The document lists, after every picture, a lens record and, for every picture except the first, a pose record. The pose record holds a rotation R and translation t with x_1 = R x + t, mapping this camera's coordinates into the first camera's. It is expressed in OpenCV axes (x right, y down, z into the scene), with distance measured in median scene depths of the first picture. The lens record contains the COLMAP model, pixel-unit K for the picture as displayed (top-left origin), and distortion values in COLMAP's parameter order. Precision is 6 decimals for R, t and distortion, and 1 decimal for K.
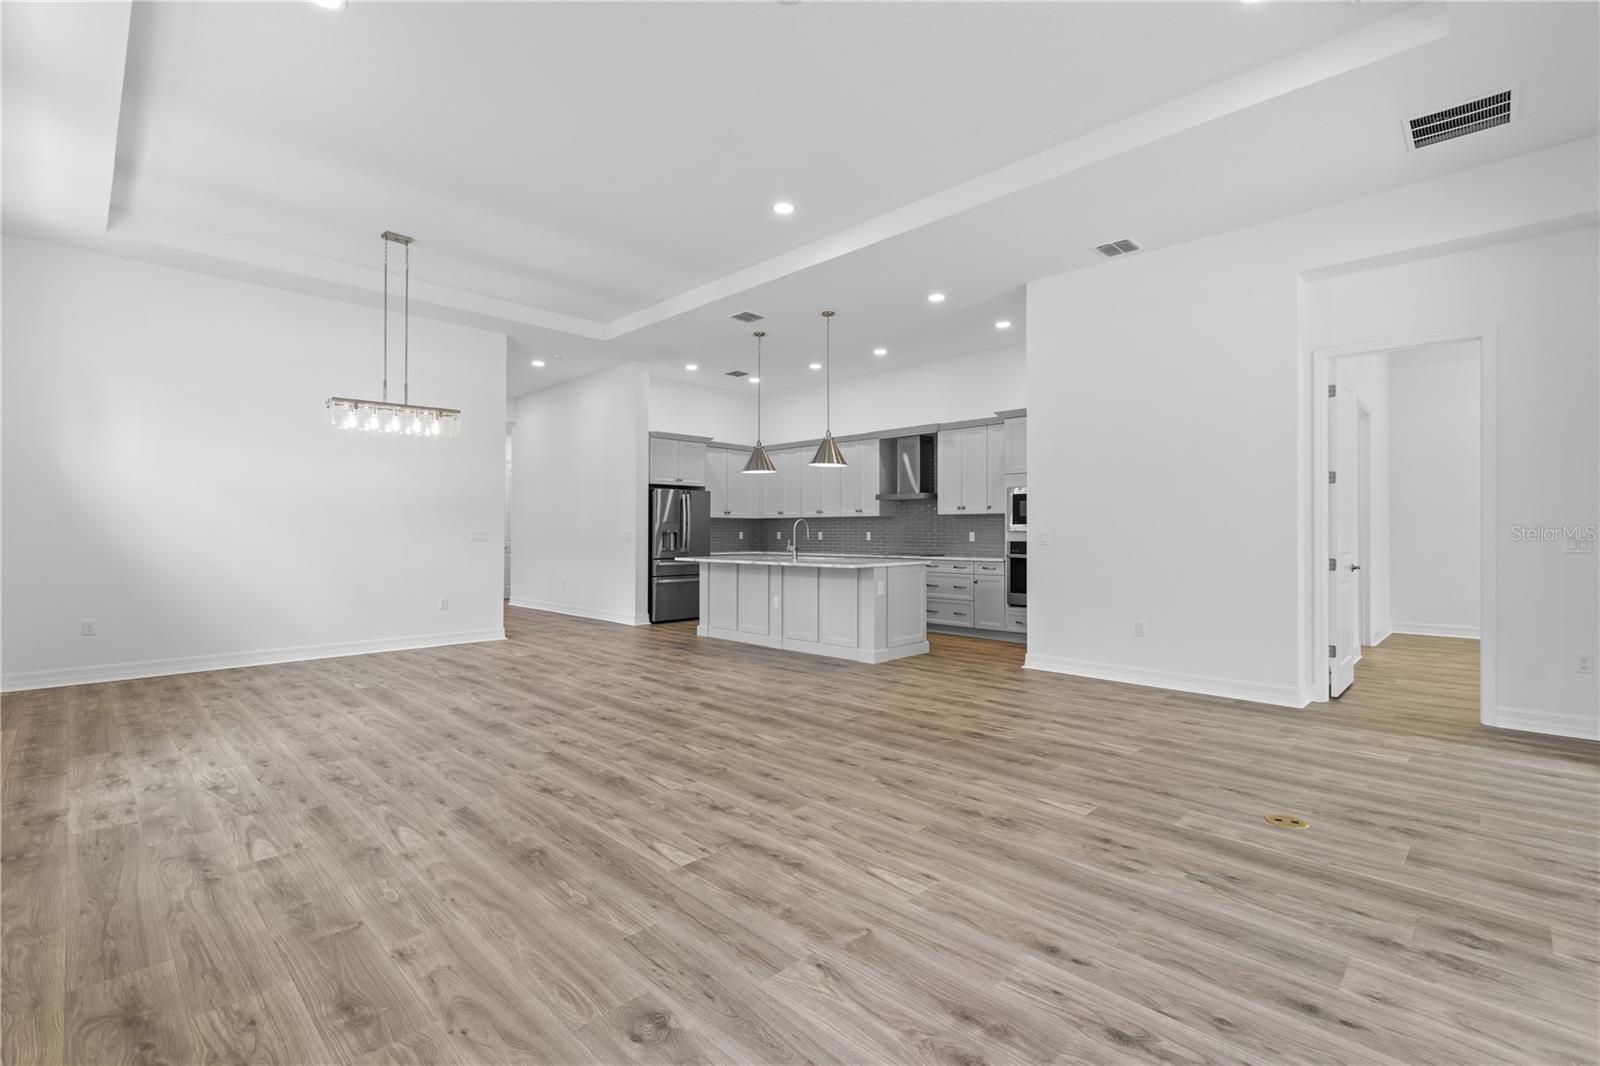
lens RADIAL K [[714.4, 0, 806.4], [0, 714.4, 523.3], [0, 0, 1]] dist [0.005546, -0.002600]
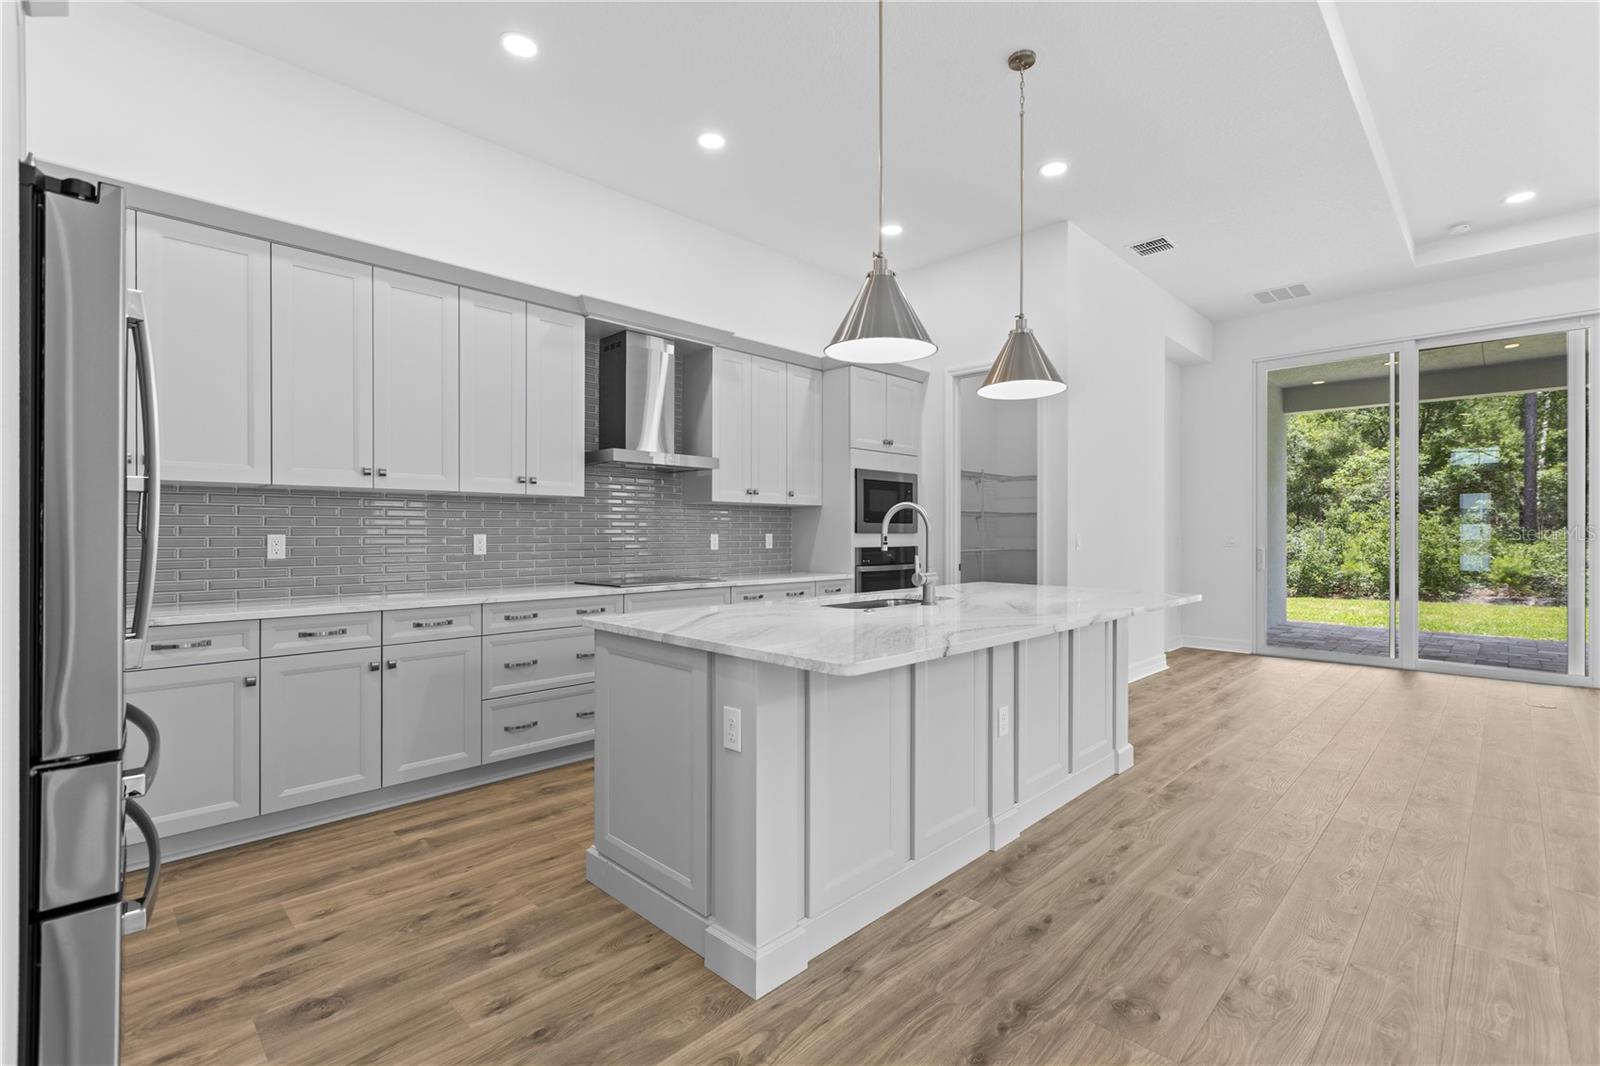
lens RADIAL K [[714.4, 0, 801.6], [0, 714.4, 538.7], [0, 0, 1]] dist [0.005546, -0.002600]
pose [[0.006967, -0.009154, 0.999934, -0.565368], [-0.014877, 0.999846, 0.009257, 0.015793], [-0.999865, -0.014941, 0.006830, 1.488797]]
